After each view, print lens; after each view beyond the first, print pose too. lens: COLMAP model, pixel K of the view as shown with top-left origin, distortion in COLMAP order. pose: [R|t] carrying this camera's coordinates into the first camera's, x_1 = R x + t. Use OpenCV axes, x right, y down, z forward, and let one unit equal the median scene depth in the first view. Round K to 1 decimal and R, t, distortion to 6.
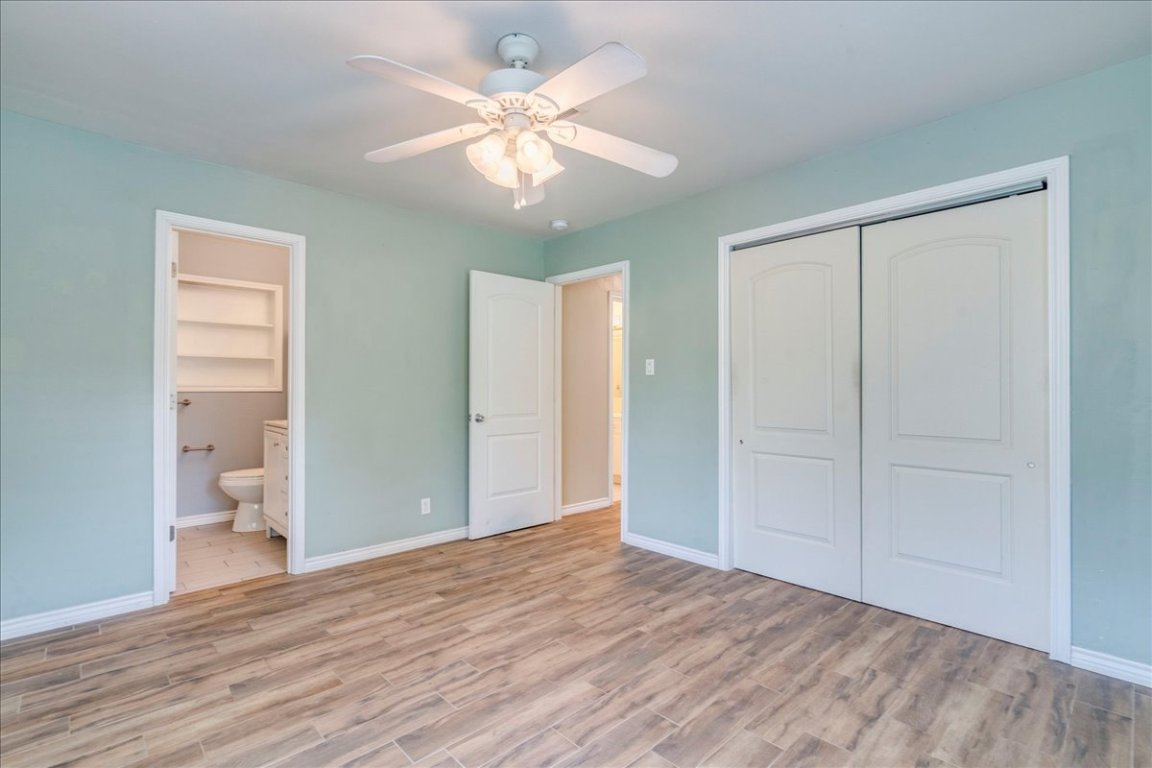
lens RADIAL K [[529.4, 0, 576.0], [0, 529.4, 384.0], [0, 0, 1]] dist [-0.001208, -0.000042]
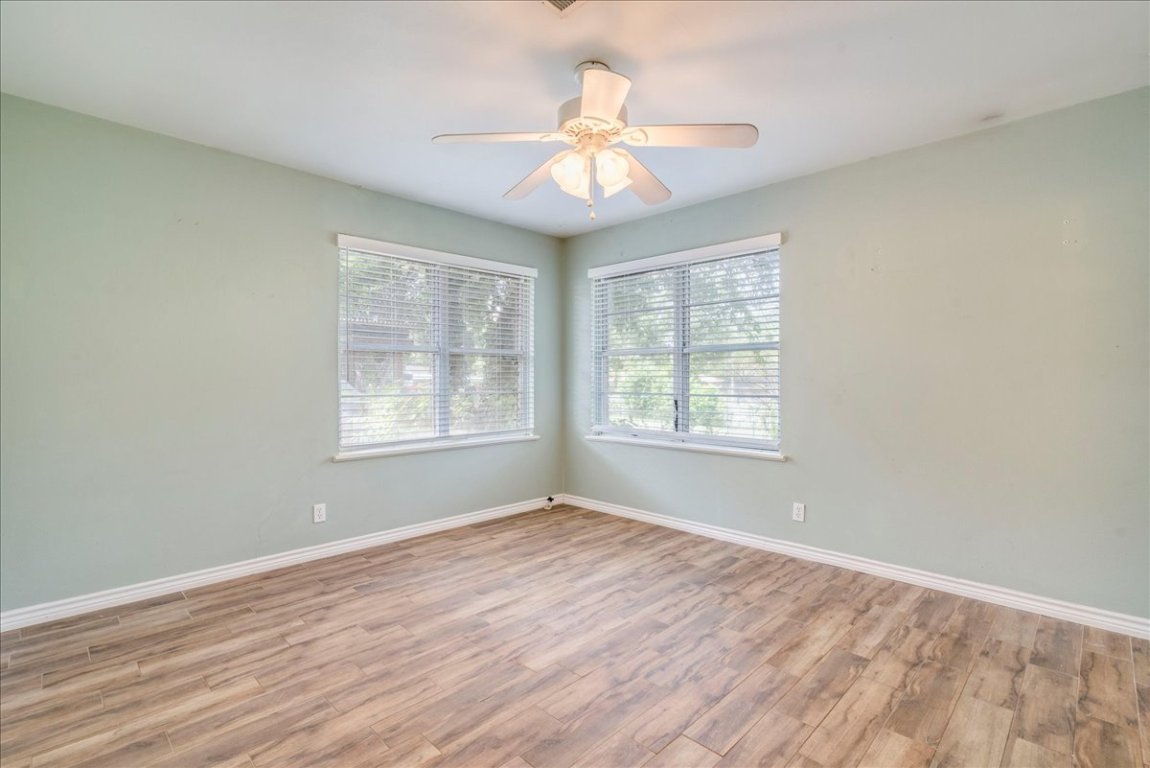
lens RADIAL K [[528.5, 0, 575.0], [0, 528.5, 384.0], [0, 0, 1]] dist [-0.001208, -0.000042]
pose [[-0.999253, 0.001068, -0.038629, -0.027464], [0.000975, 0.999997, 0.002447, 0.016761], [0.038631, 0.002408, -0.999251, 1.969747]]
